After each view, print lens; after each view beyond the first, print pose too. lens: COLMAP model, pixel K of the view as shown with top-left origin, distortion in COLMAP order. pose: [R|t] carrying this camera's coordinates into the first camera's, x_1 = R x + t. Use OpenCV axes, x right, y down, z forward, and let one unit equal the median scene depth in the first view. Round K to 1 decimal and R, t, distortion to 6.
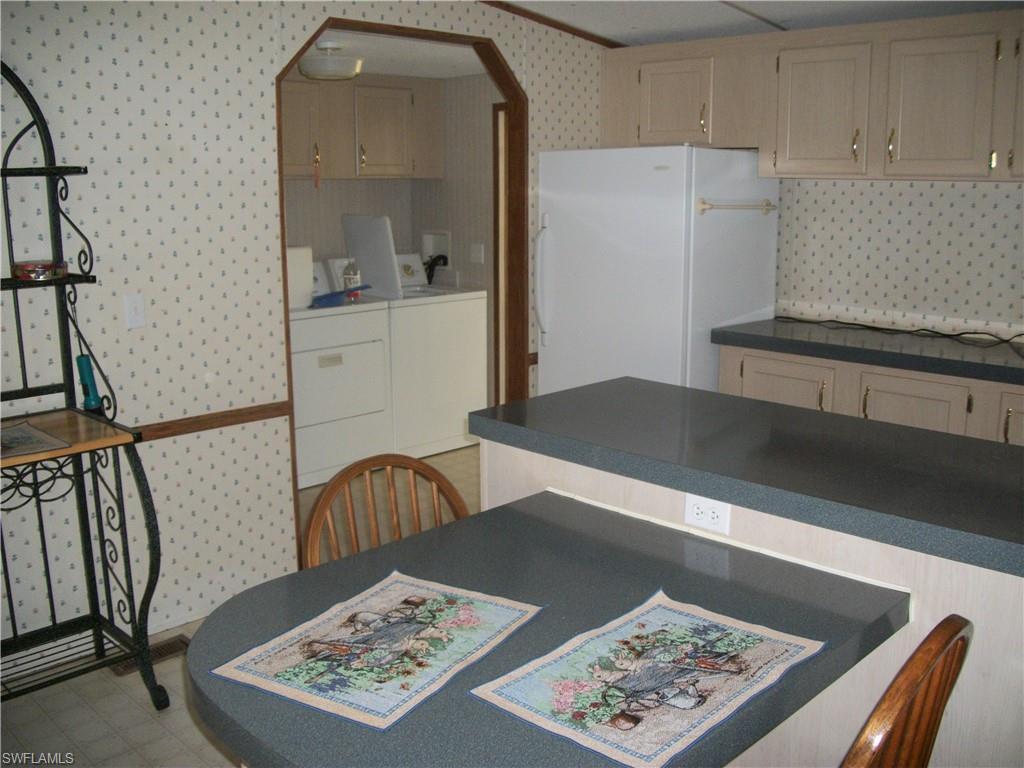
lens RADIAL K [[946.5, 0, 512.0], [0, 946.5, 384.0], [0, 0, 1]] dist [-0.110821, -0.000261]
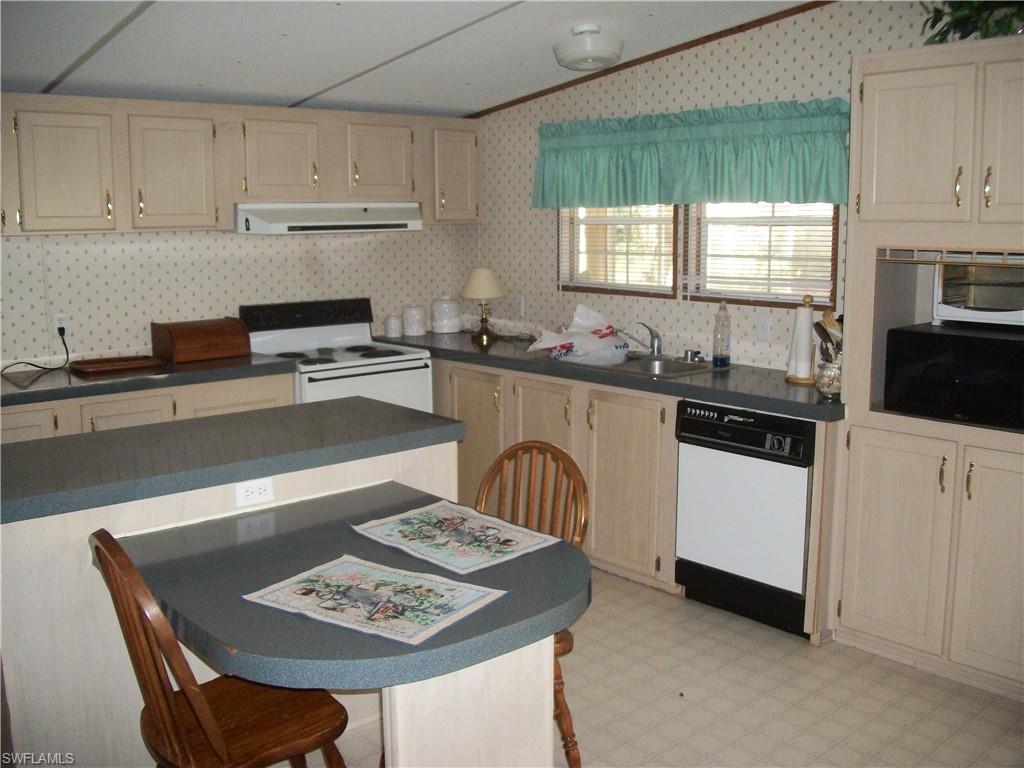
lens RADIAL K [[946.5, 0, 512.0], [0, 946.5, 384.0], [0, 0, 1]] dist [-0.110821, -0.000261]
pose [[0.082947, -0.156440, 0.984198, -1.314513], [0.209838, 0.968202, 0.136212, -0.142182], [-0.974211, 0.195223, 0.113137, 0.605110]]
